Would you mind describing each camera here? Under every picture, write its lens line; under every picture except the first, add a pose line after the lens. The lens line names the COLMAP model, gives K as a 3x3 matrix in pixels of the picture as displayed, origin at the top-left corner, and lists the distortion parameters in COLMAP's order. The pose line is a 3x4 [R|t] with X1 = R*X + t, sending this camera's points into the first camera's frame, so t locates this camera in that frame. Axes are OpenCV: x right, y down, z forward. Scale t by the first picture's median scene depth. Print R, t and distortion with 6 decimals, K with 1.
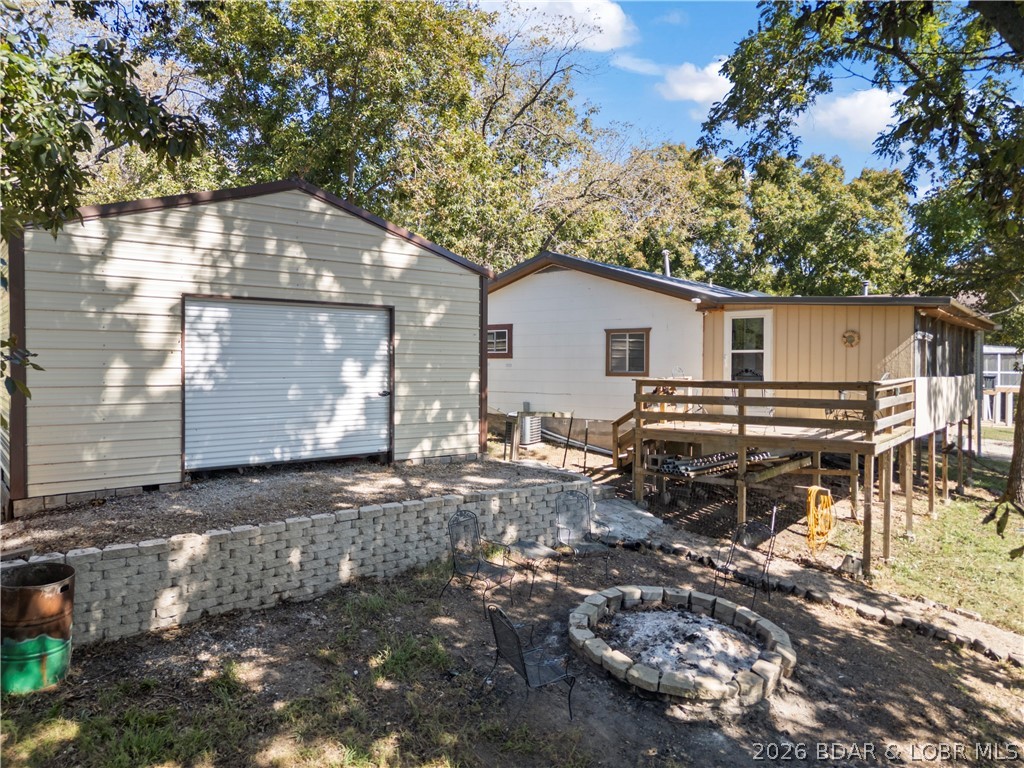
lens RADIAL K [[707.1, 0, 512.0], [0, 707.1, 384.0], [0, 0, 1]] dist [0.055999, -0.059683]
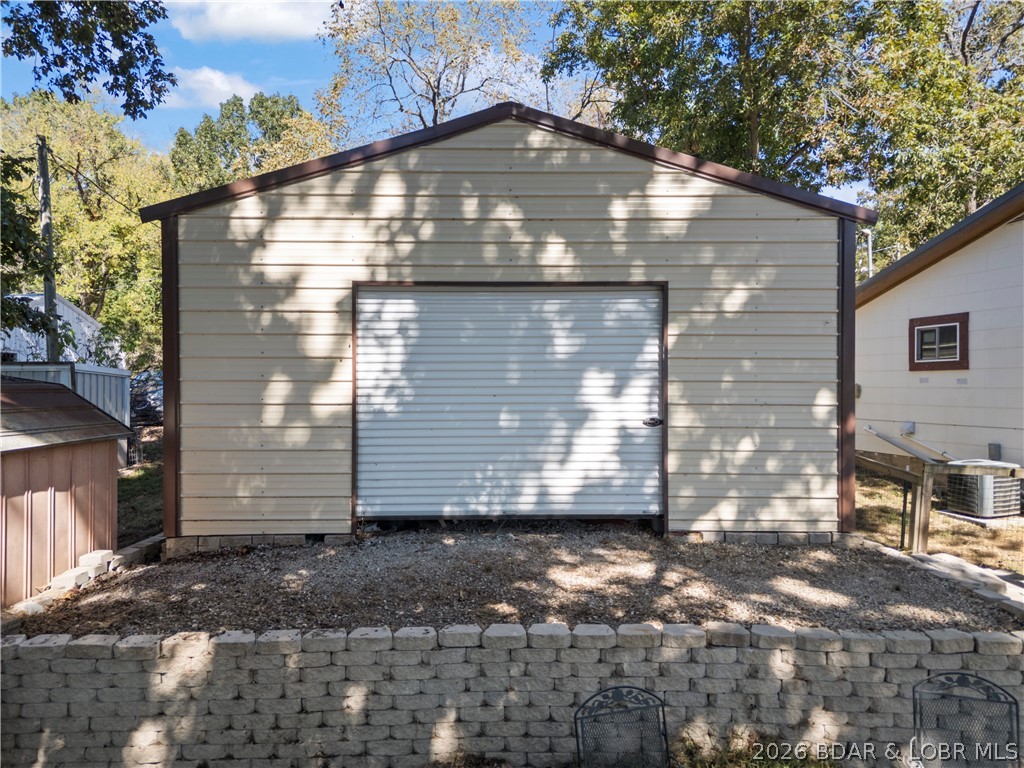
lens RADIAL K [[715.9, 0, 512.0], [0, 715.9, 392.6], [0, 0, 1]] dist [0.107405, -0.129030]
pose [[0.792858, 0.000614, -0.609406, 0.128323], [-0.015041, 0.999715, -0.018562, 0.001119], [0.609221, 0.023883, 0.792641, 0.482155]]
